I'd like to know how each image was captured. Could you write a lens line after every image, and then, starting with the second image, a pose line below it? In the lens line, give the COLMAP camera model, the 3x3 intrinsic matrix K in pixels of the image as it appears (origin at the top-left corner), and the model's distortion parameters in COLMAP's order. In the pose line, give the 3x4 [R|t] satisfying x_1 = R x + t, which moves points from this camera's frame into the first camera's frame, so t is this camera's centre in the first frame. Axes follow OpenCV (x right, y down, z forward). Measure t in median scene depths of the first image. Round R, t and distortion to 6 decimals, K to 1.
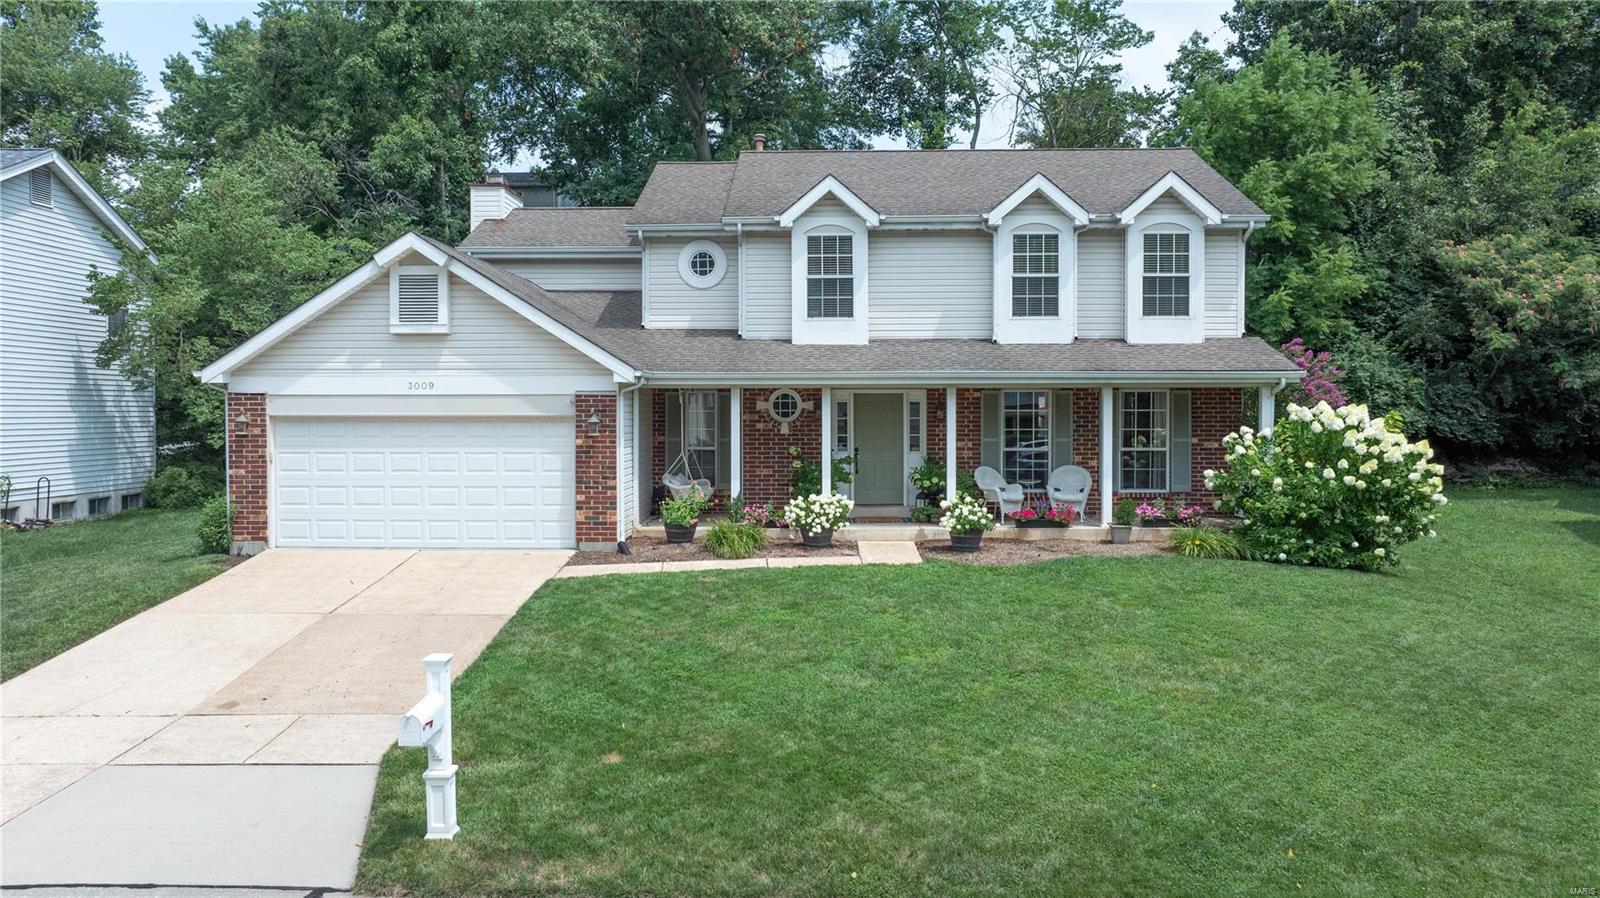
lens RADIAL K [[1124.6, 0, 797.9], [0, 1124.6, 447.9], [0, 0, 1]] dist [-0.019567, 0.003082]
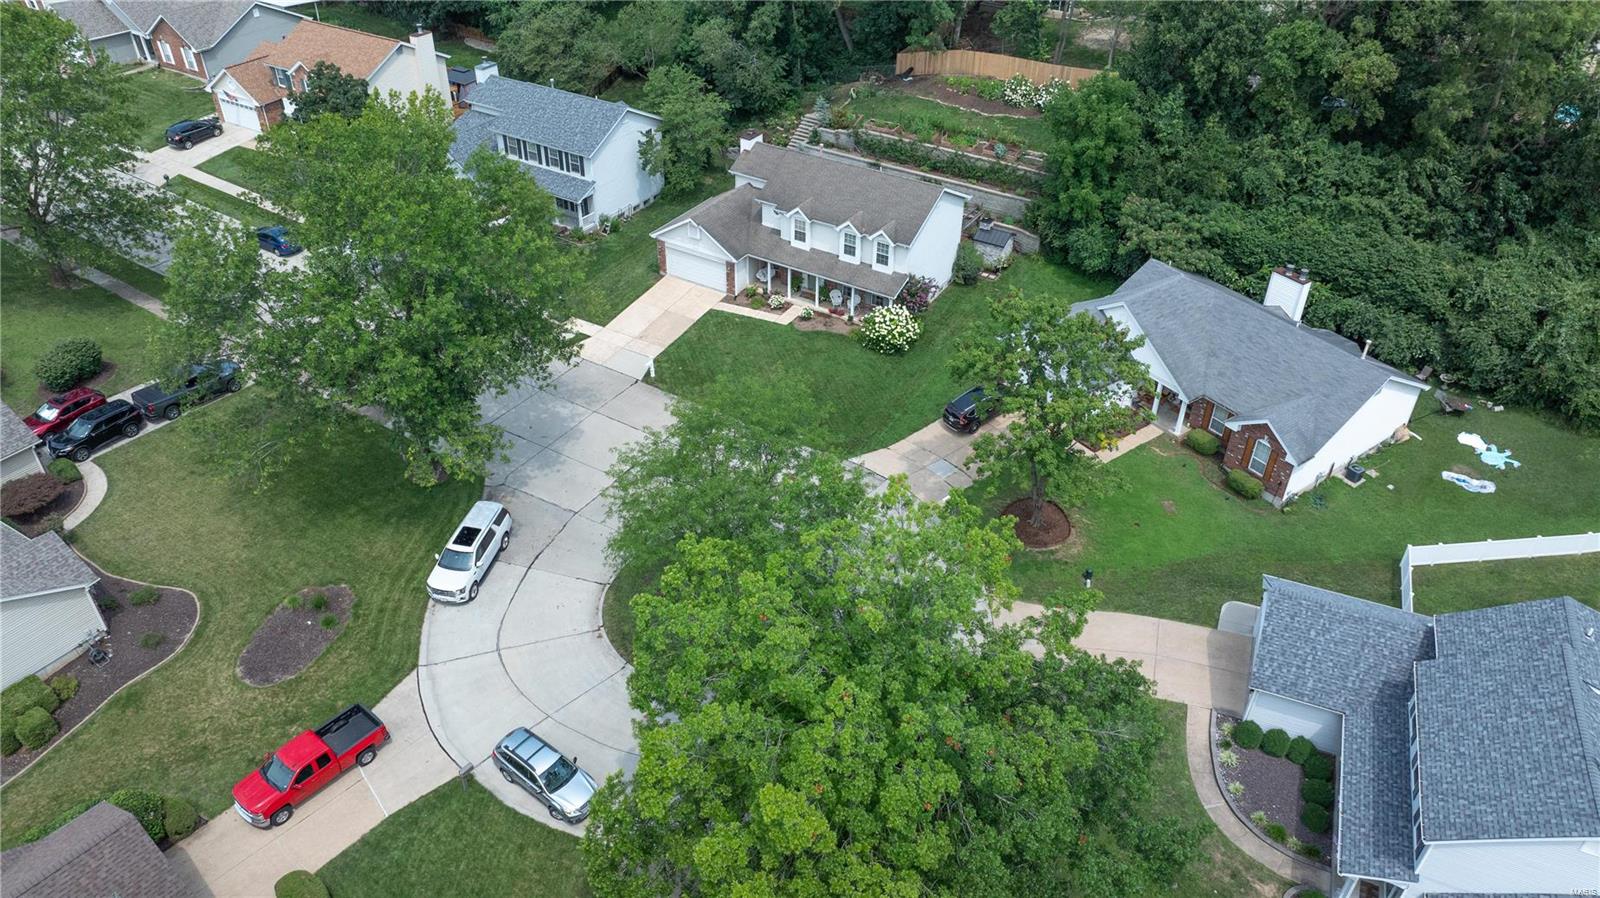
lens RADIAL K [[1124.6, 0, 799.0], [0, 1124.6, 448.5], [0, 0, 1]] dist [-0.019567, 0.003082]
pose [[0.863910, 0.312916, -0.394642, 1.851175], [-0.032708, 0.816776, 0.576028, -1.842073], [0.502582, -0.484728, 0.715856, -2.124120]]
